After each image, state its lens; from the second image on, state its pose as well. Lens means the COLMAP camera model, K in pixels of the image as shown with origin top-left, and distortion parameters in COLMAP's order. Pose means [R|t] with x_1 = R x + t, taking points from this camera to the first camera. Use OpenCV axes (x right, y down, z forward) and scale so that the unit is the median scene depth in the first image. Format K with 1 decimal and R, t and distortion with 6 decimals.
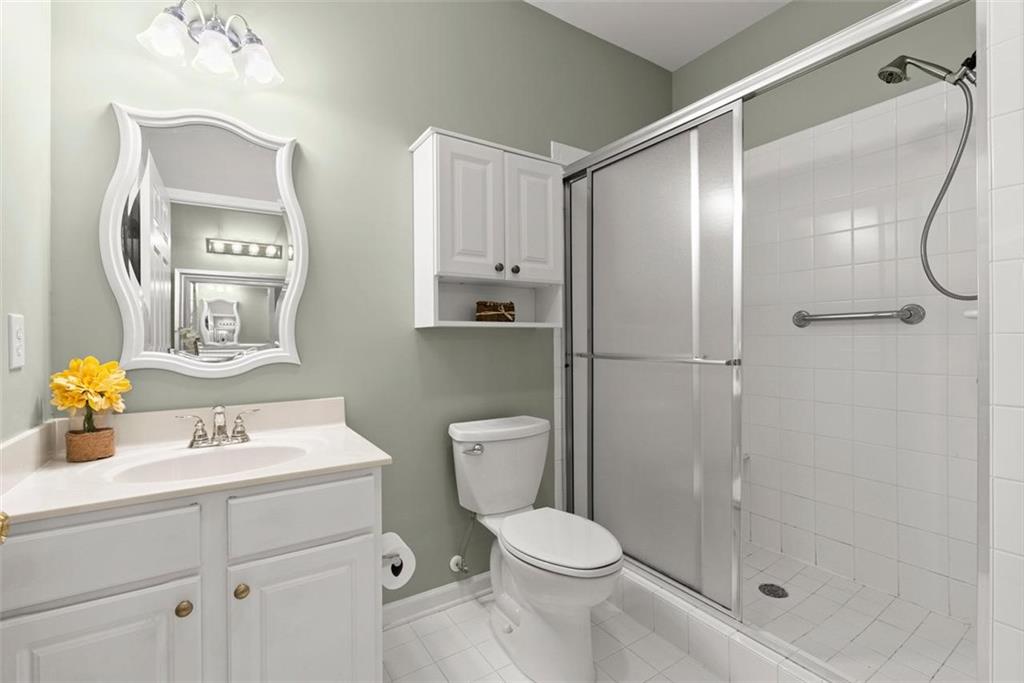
lens RADIAL K [[454.4, 0, 510.9], [0, 454.4, 337.3], [0, 0, 1]] dist [-0.002884, -0.000613]
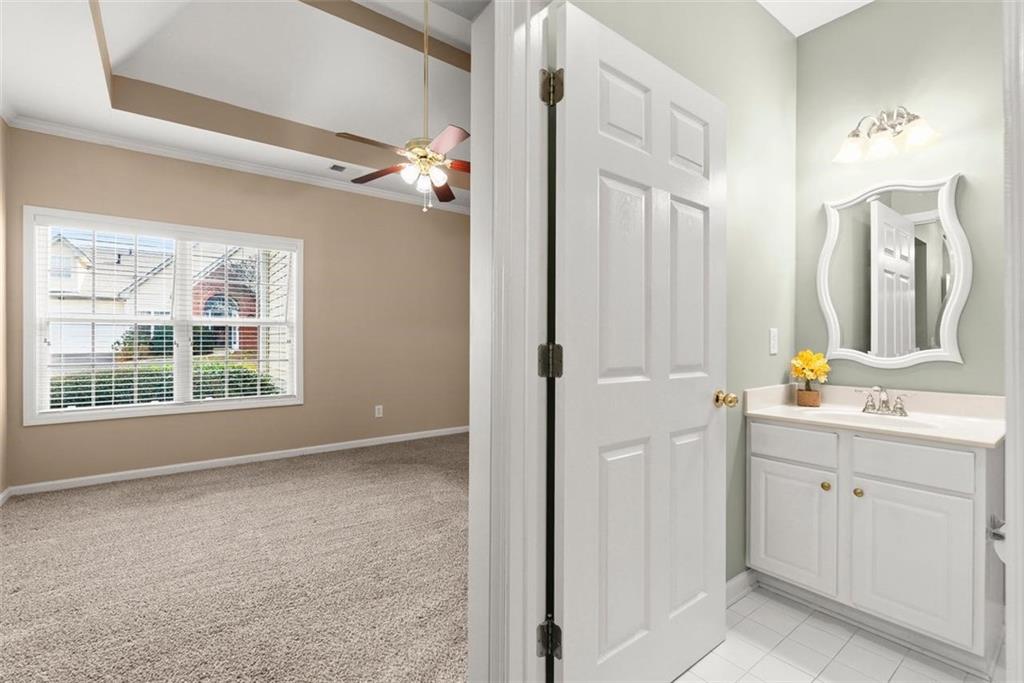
lens RADIAL K [[456.0, 0, 513.6], [0, 456.0, 340.7], [0, 0, 1]] dist [-0.003060, -0.000268]
pose [[0.081861, 0.009716, -0.996596, 0.694526], [-0.001033, 0.999953, 0.009664, -0.010345], [0.996643, 0.000238, 0.081867, -0.291273]]
